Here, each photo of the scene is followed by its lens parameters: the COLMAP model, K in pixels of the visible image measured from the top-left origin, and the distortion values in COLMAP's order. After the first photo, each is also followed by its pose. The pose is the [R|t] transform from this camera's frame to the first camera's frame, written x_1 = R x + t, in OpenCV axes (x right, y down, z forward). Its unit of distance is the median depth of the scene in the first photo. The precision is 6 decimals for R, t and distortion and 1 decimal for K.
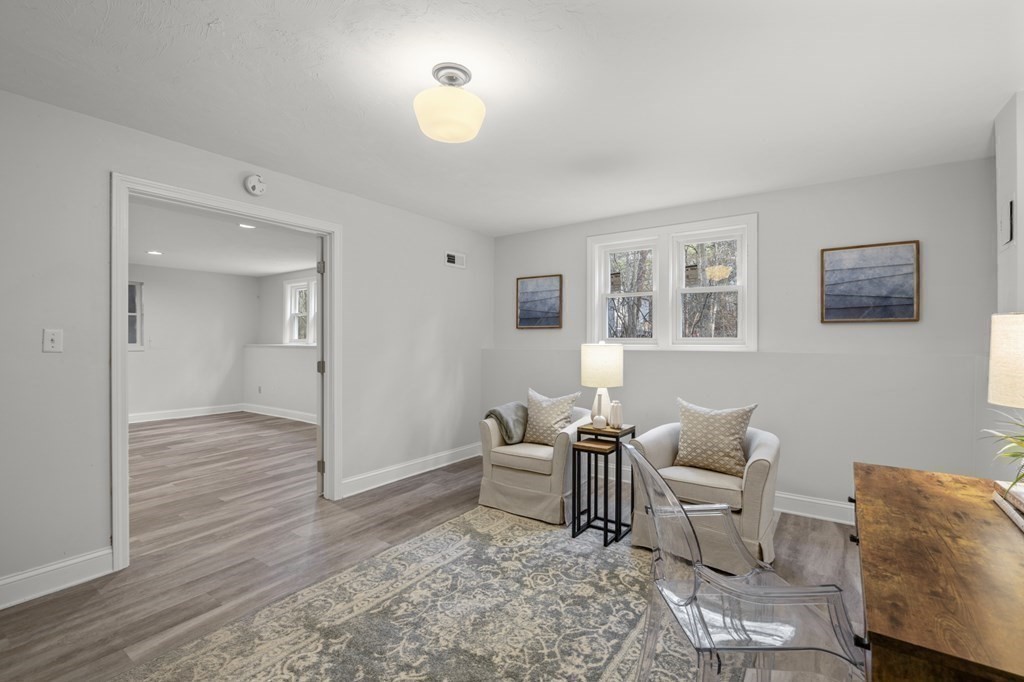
lens RADIAL K [[470.2, 0, 516.4], [0, 470.2, 339.7], [0, 0, 1]] dist [-0.011394, 0.003761]
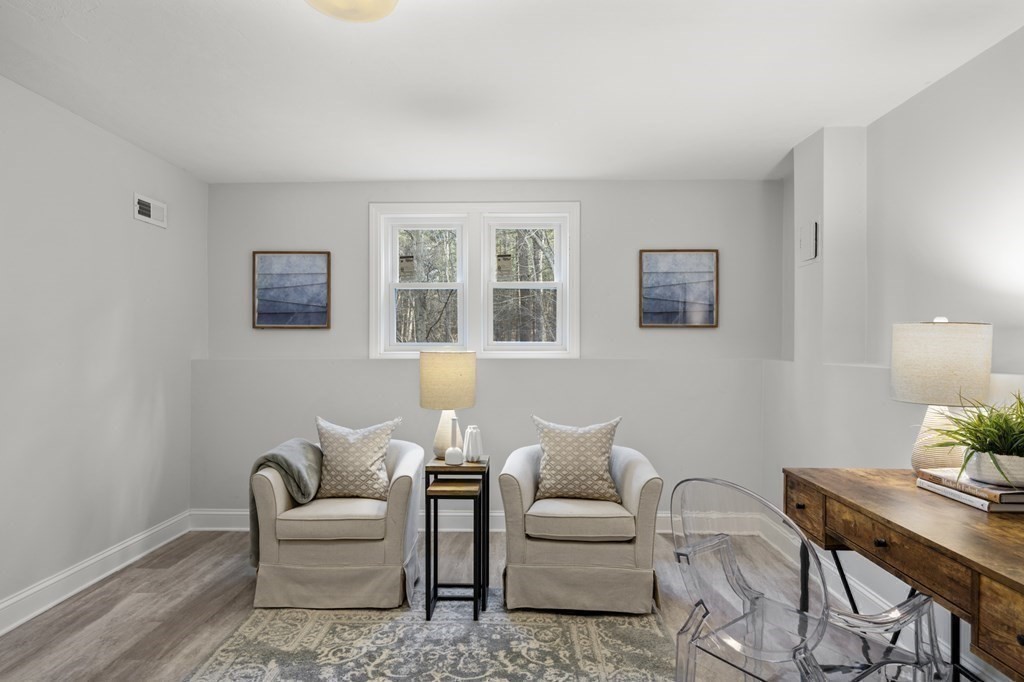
lens RADIAL K [[594.6, 0, 527.8], [0, 594.6, 351.8], [0, 0, 1]] dist [-0.000445, 0.005071]
pose [[0.819651, -0.006854, 0.572822, -0.255773], [0.000165, 0.999931, 0.011728, -0.000343], [-0.572863, -0.009518, 0.819596, 0.158035]]
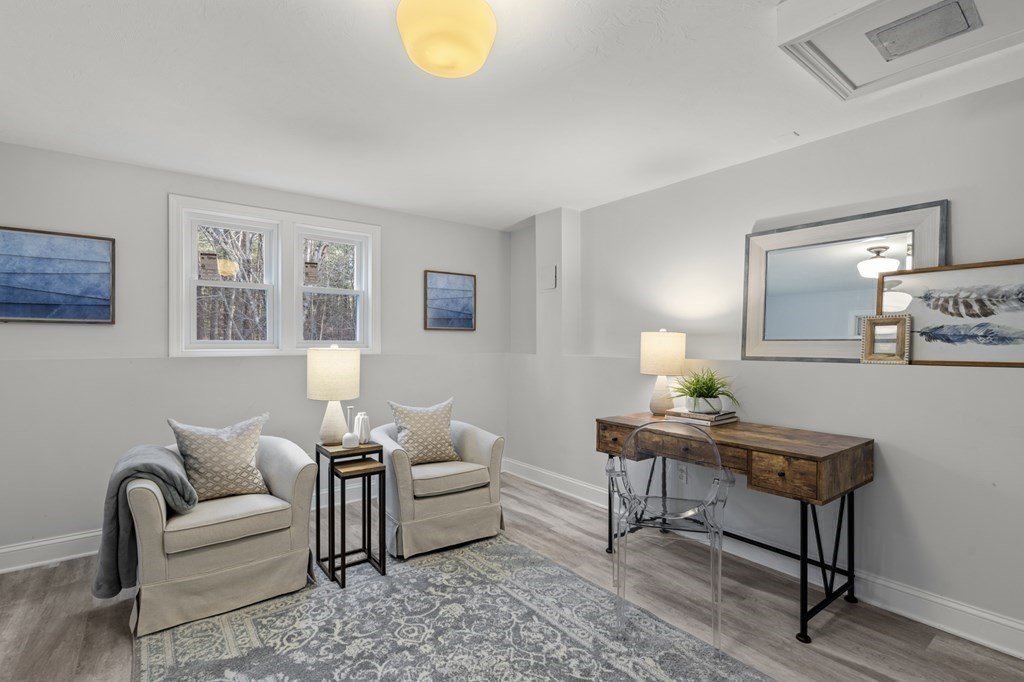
lens RADIAL K [[470.2, 0, 527.5], [0, 470.2, 346.6], [0, 0, 1]] dist [-0.011394, 0.003761]
pose [[0.281183, -0.006882, 0.959629, -0.526069], [-0.002878, 0.999964, 0.008015, -0.001613], [-0.959650, -0.005015, 0.281153, 0.440078]]
